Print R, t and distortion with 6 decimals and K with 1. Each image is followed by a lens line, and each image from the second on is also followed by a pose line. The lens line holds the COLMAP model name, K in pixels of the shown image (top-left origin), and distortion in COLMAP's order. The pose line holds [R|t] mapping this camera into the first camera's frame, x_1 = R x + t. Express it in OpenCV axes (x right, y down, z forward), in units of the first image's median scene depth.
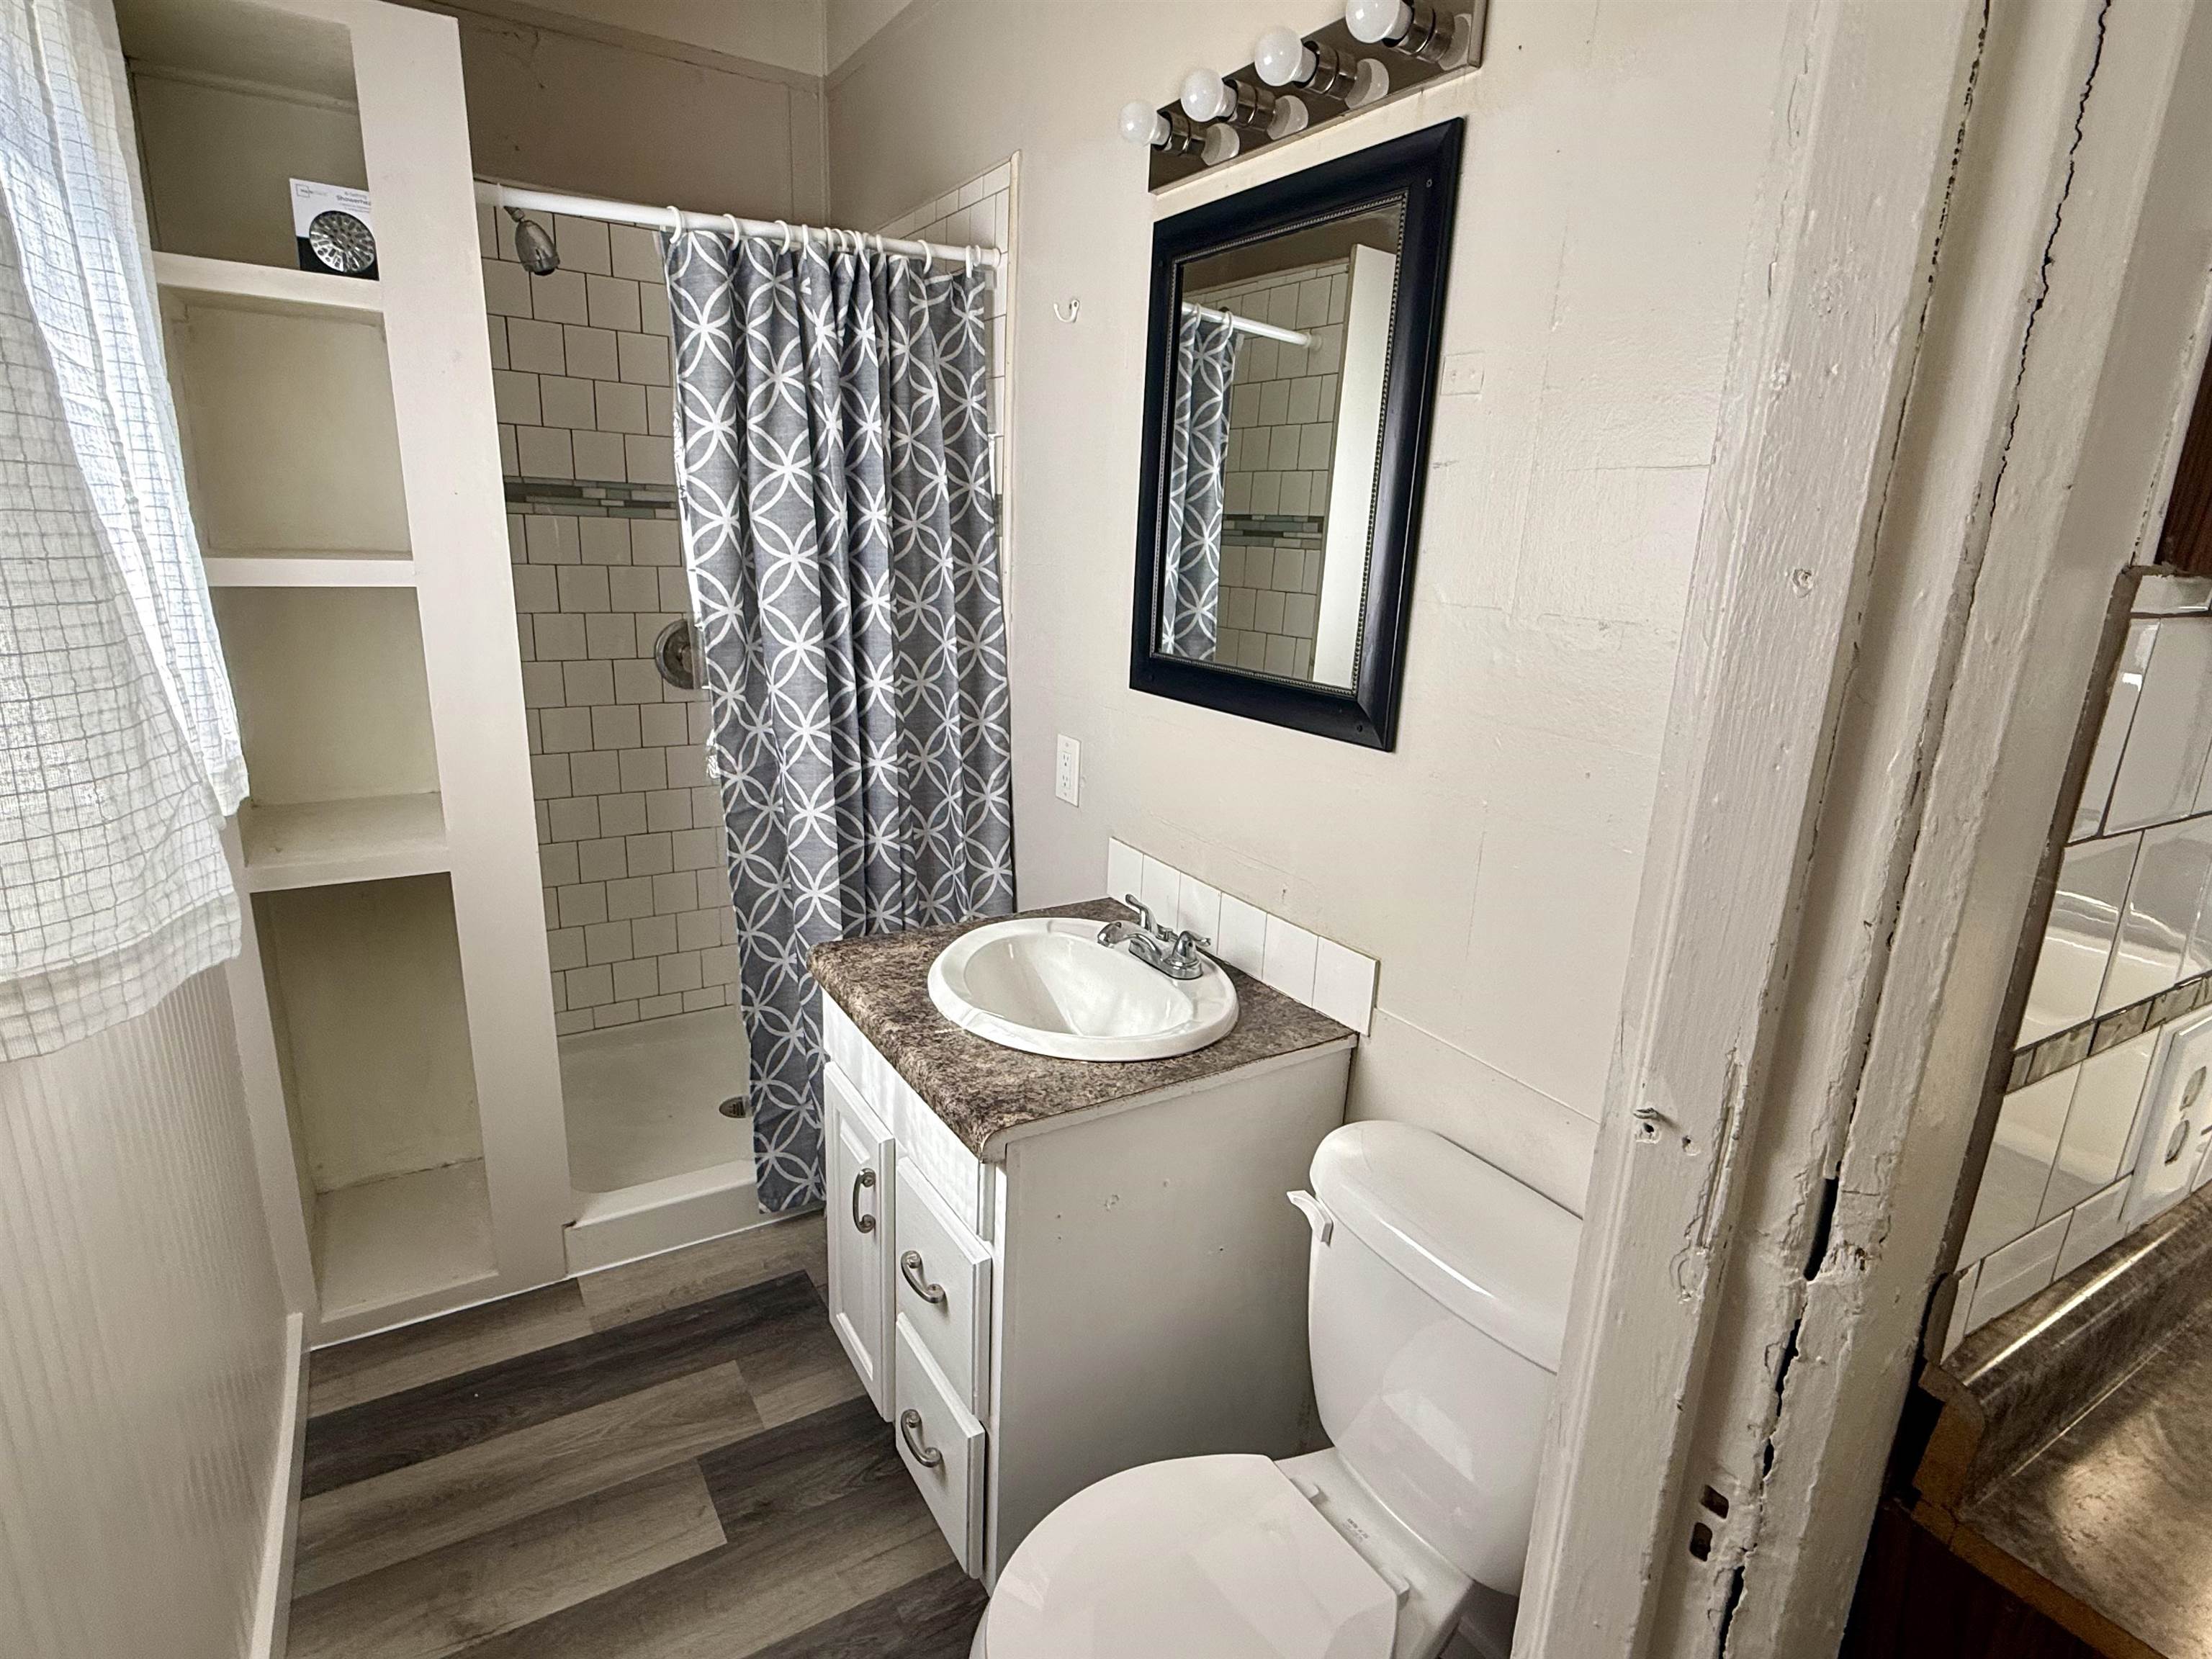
lens RADIAL K [[1144.0, 0, 1098.6], [0, 1144.0, 815.1], [0, 0, 1]] dist [-0.001964, -0.001775]
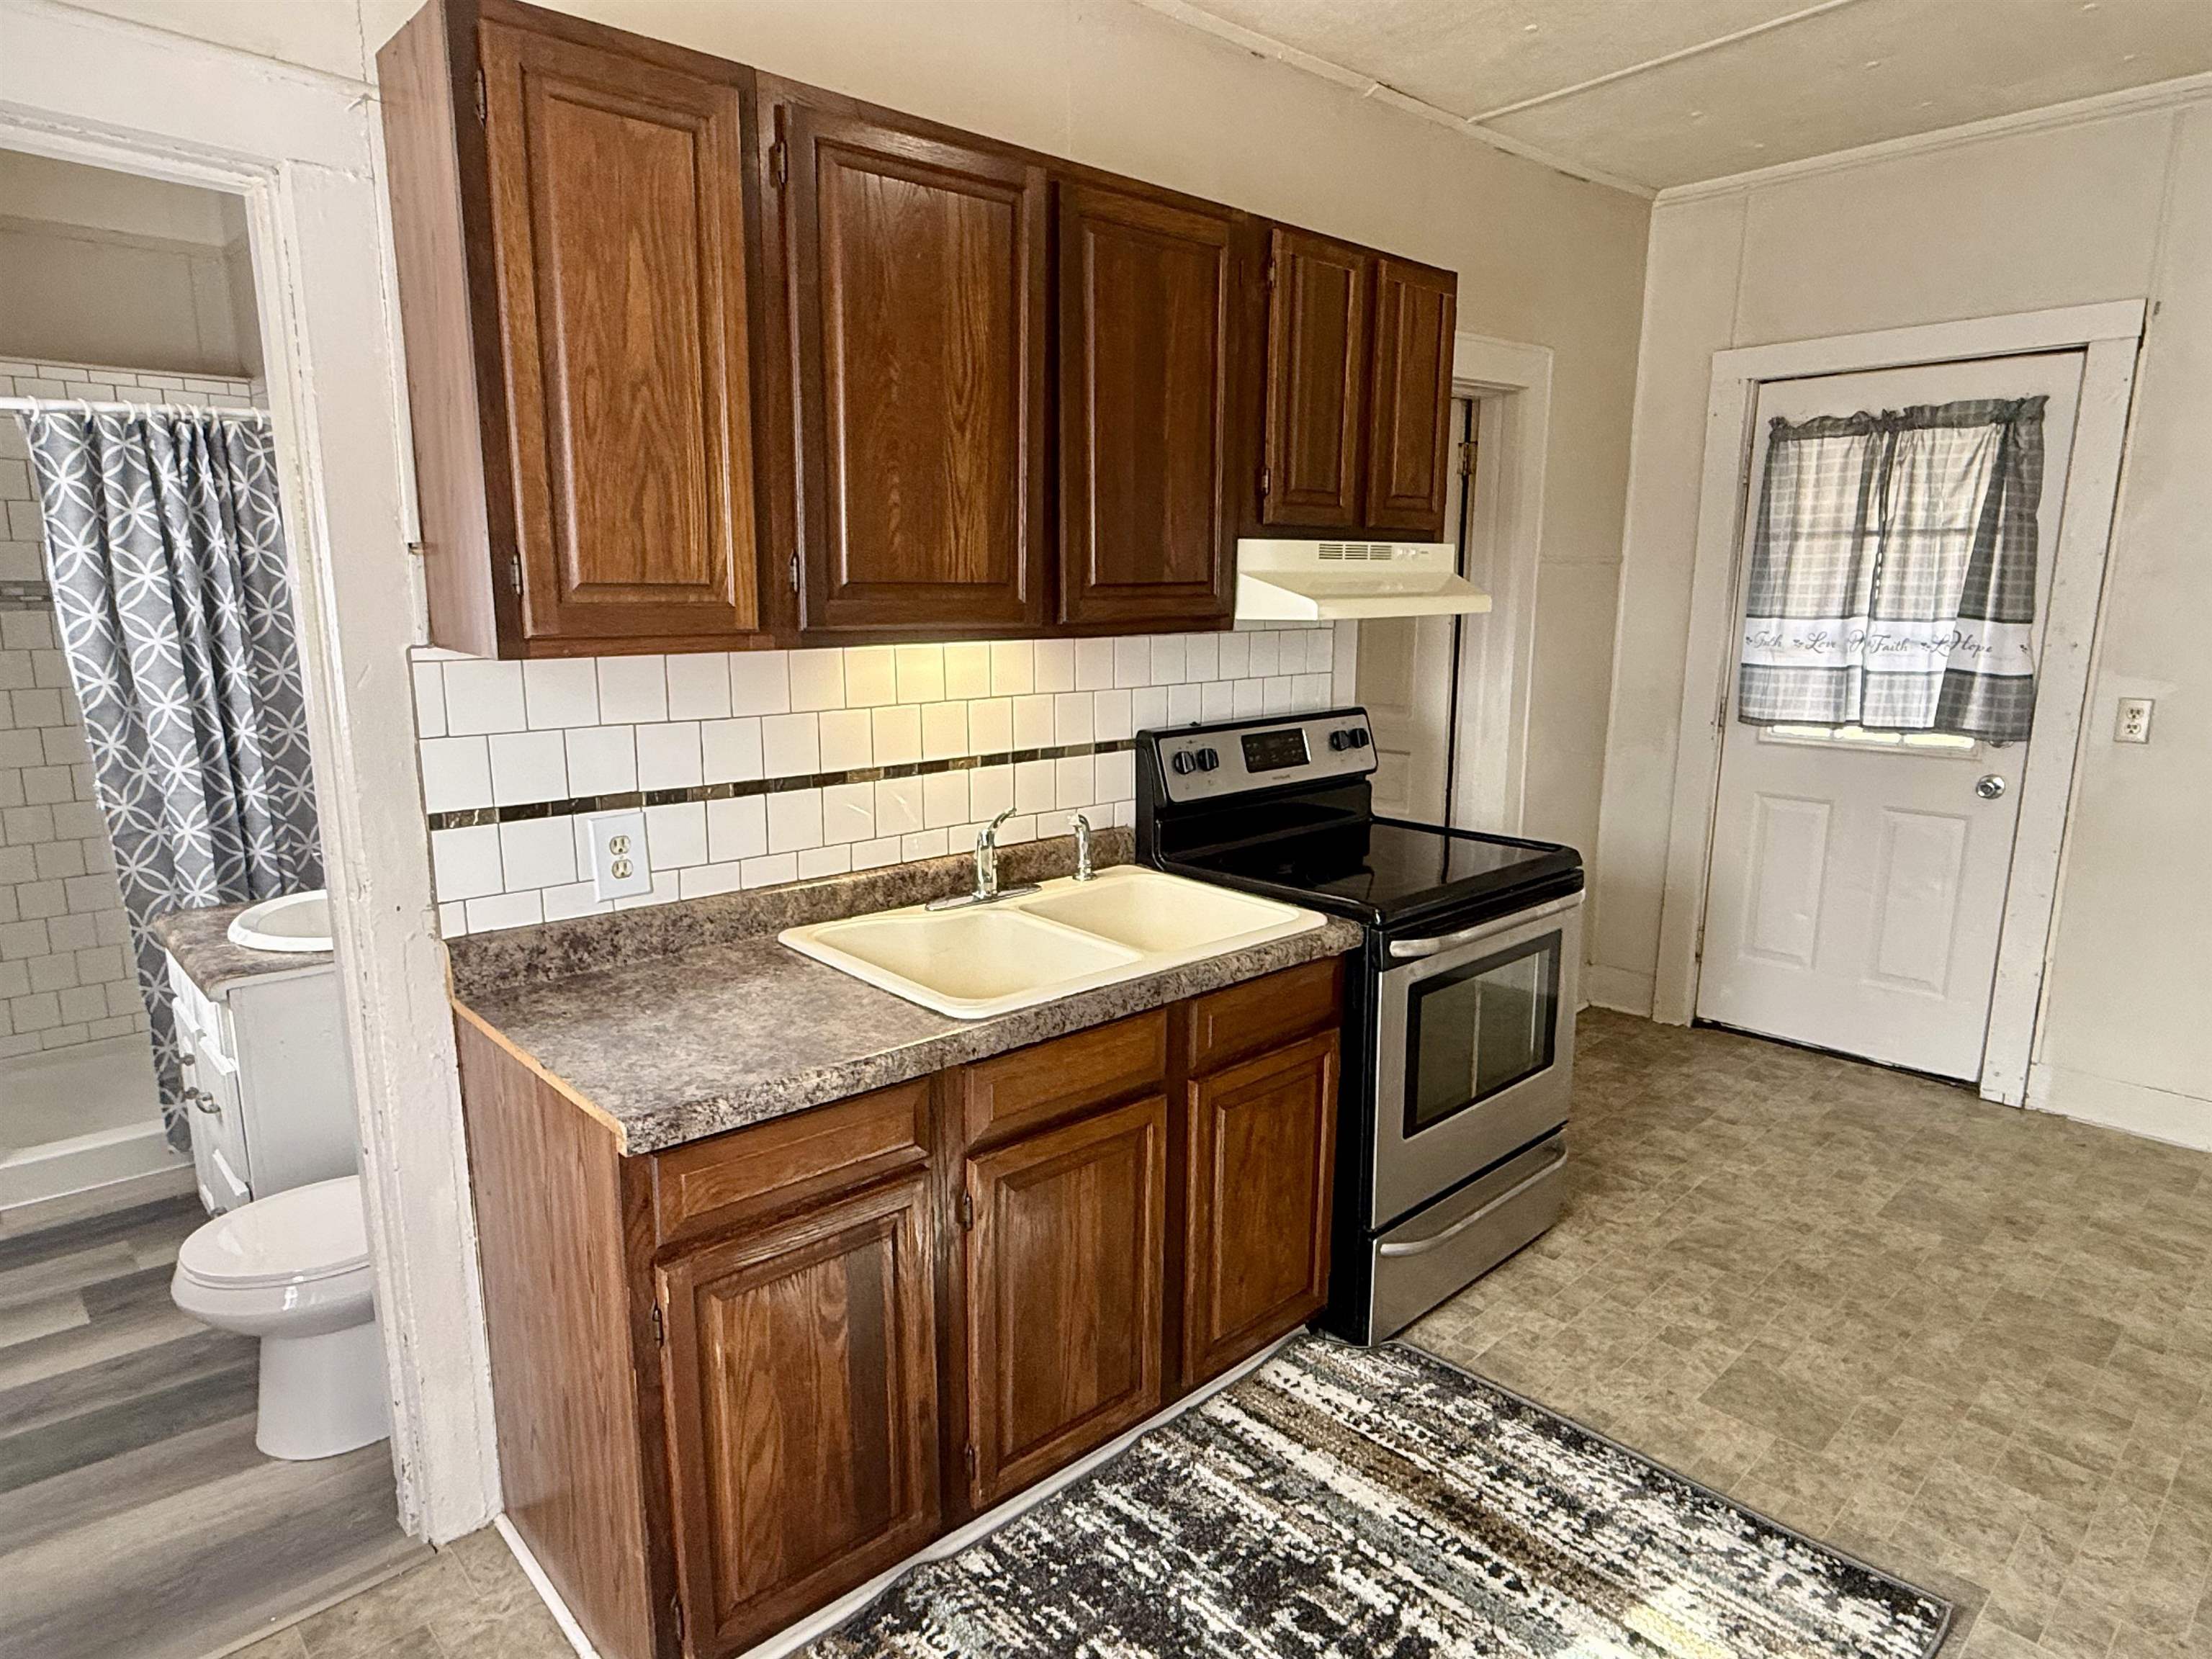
lens RADIAL K [[1312.9, 0, 1110.5], [0, 1312.9, 819.6], [0, 0, 1]] dist [-0.004603, 0.004528]
pose [[0.978601, -0.067777, 0.194282, 0.518018], [0.078332, 0.995811, -0.047161, 0.145231], [-0.190272, 0.061371, 0.979811, -0.714058]]
